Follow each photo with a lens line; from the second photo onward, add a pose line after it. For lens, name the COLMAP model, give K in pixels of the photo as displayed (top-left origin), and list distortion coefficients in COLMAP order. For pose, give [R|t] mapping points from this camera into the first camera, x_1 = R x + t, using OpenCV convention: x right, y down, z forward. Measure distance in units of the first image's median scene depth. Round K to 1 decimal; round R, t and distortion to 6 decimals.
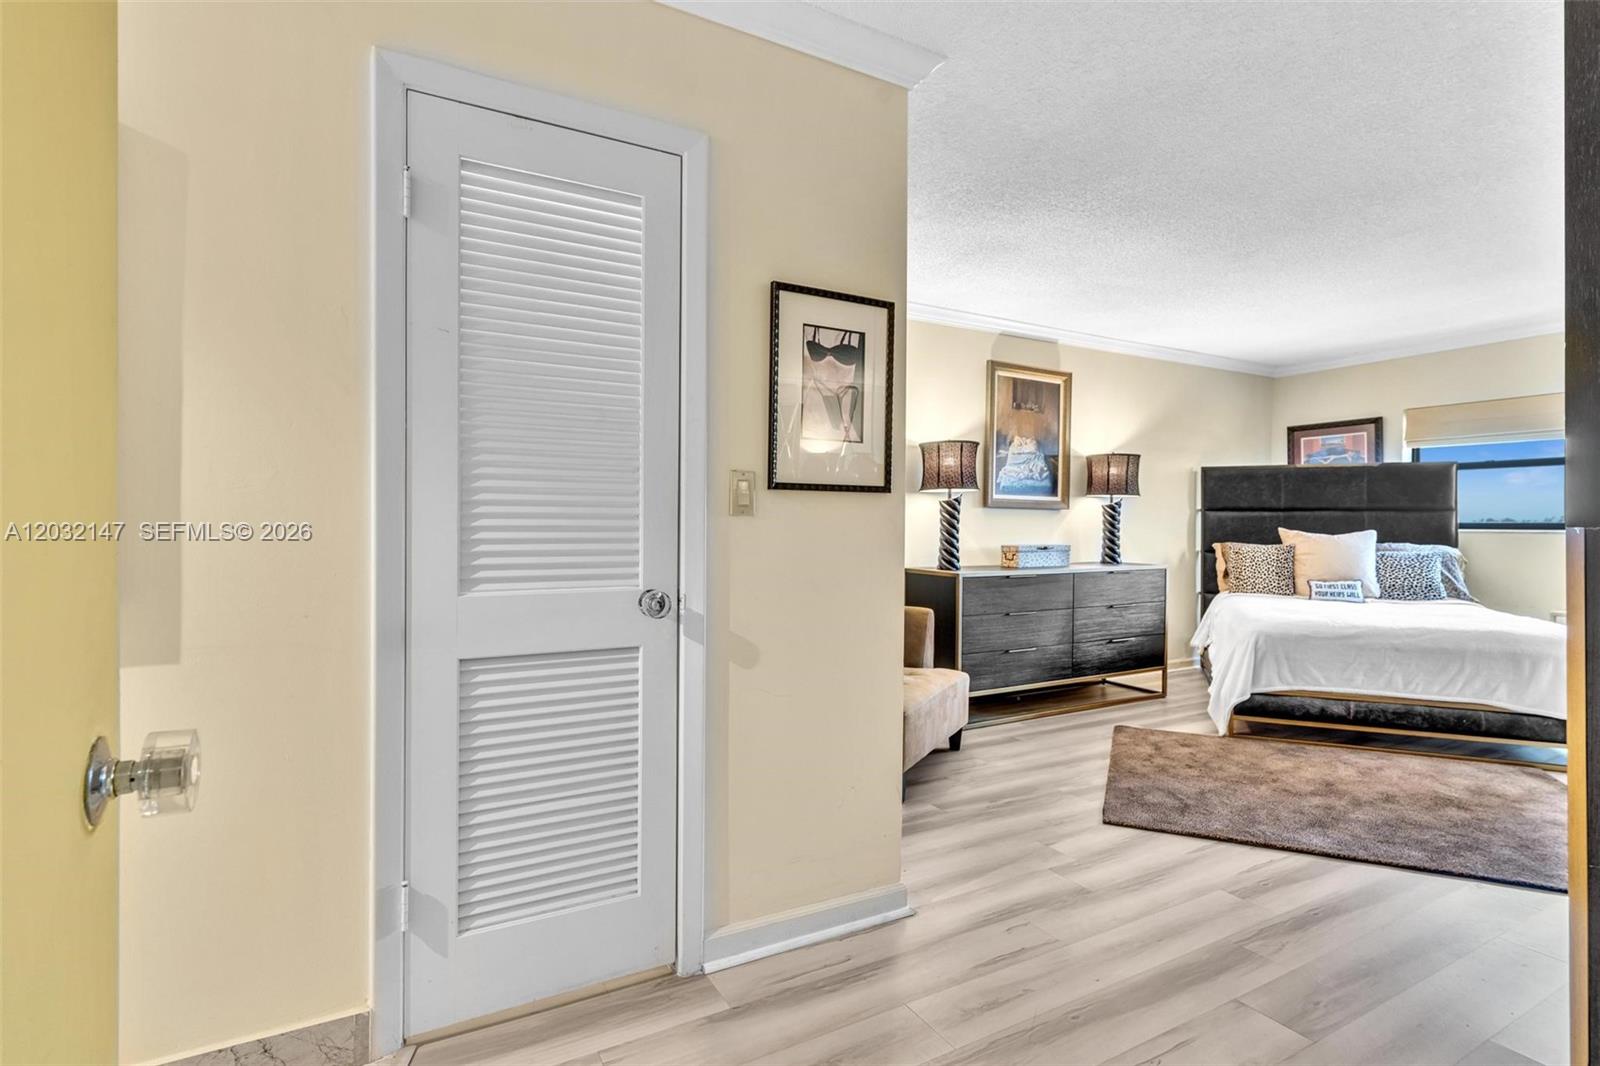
lens RADIAL K [[788.5, 0, 798.8], [0, 788.5, 529.6], [0, 0, 1]] dist [0.001097, 0.000153]
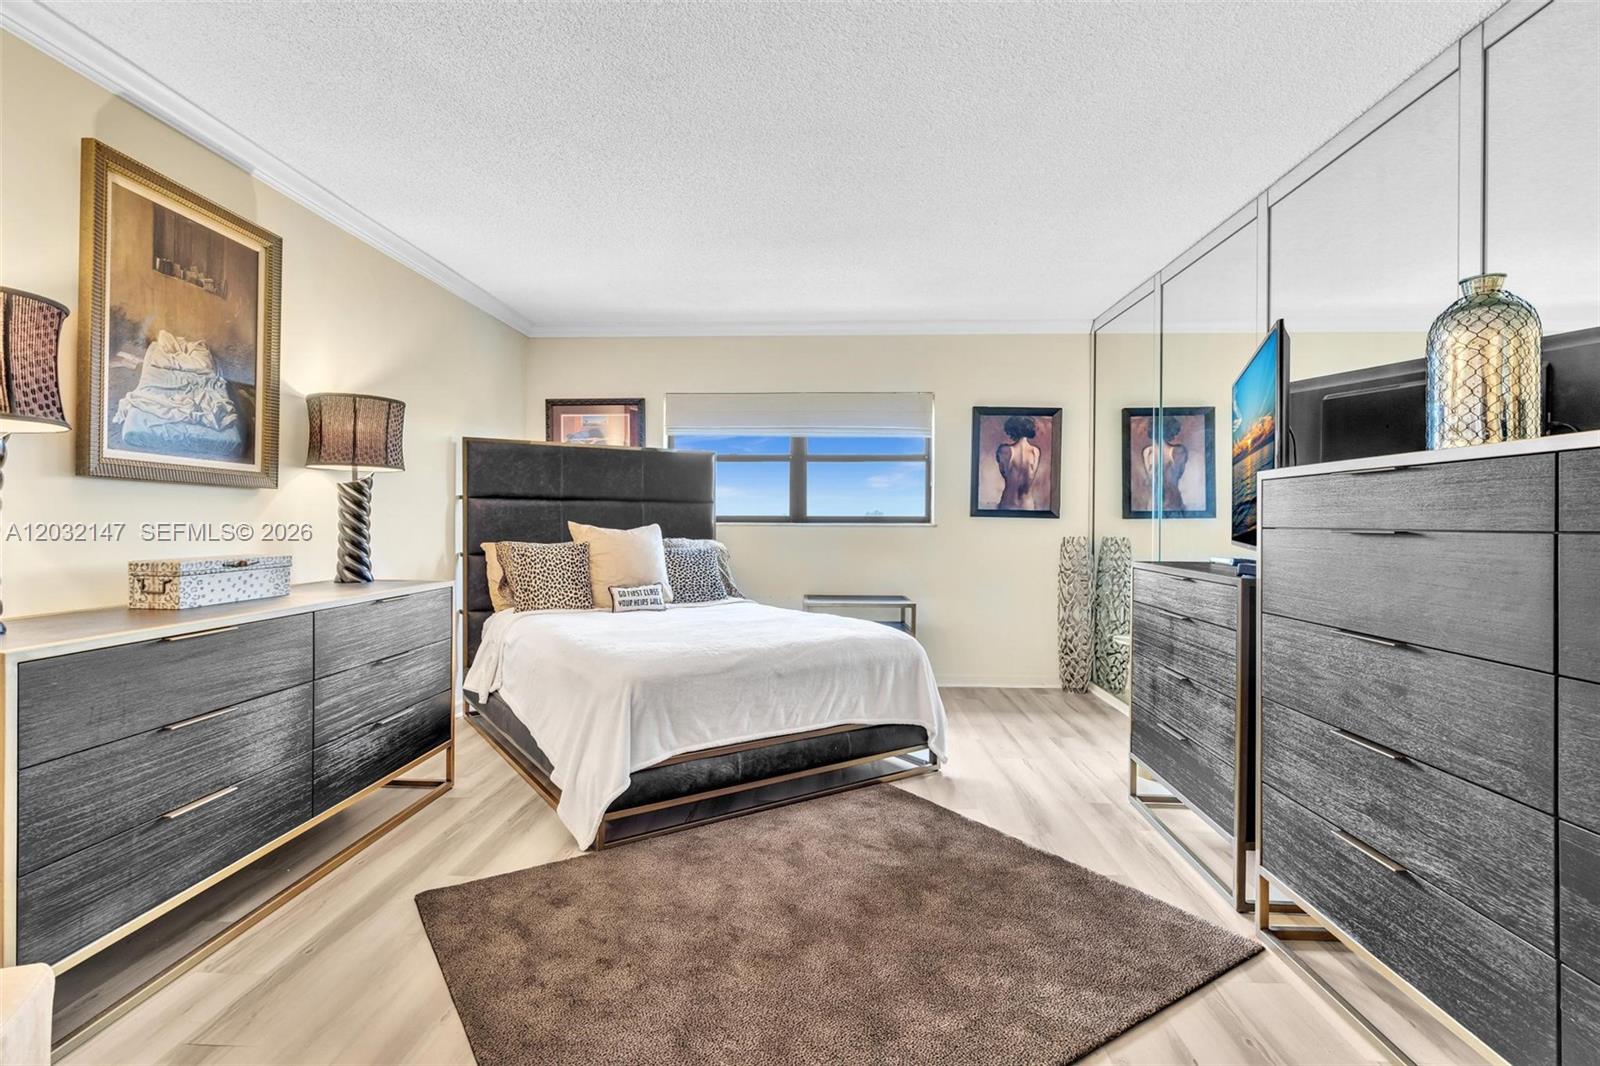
lens RADIAL K [[785.3, 0, 797.1], [0, 785.3, 526.2], [0, 0, 1]] dist [-0.001789, 0.001147]
pose [[0.534780, -0.007944, 0.844954, 0.079658], [0.003942, 0.999968, 0.006906, -0.001885], [-0.844982, -0.000362, 0.534795, 0.423677]]
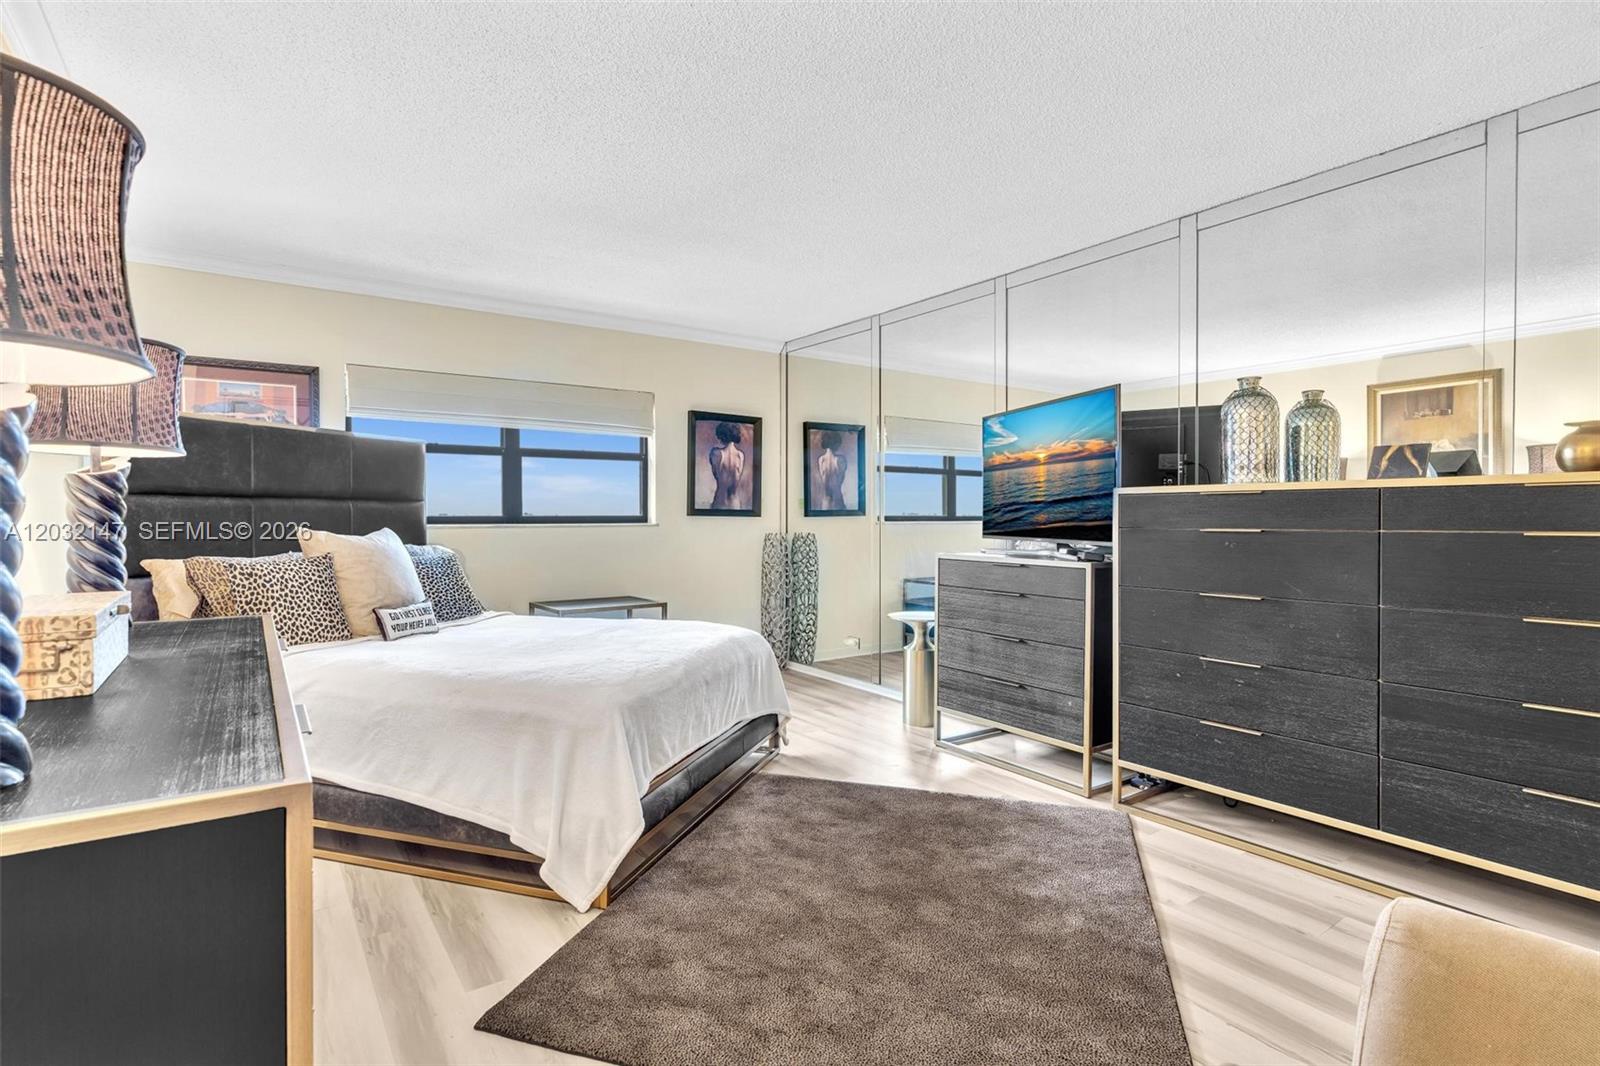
lens RADIAL K [[780.7, 0, 802.6], [0, 780.7, 533.0], [0, 0, 1]] dist [-0.003932, -0.000160]
pose [[-0.103601, -0.026969, 0.994253, -0.006407], [0.008059, 0.999577, 0.027953, -0.011299], [-0.994586, 0.010909, -0.103340, 0.737432]]
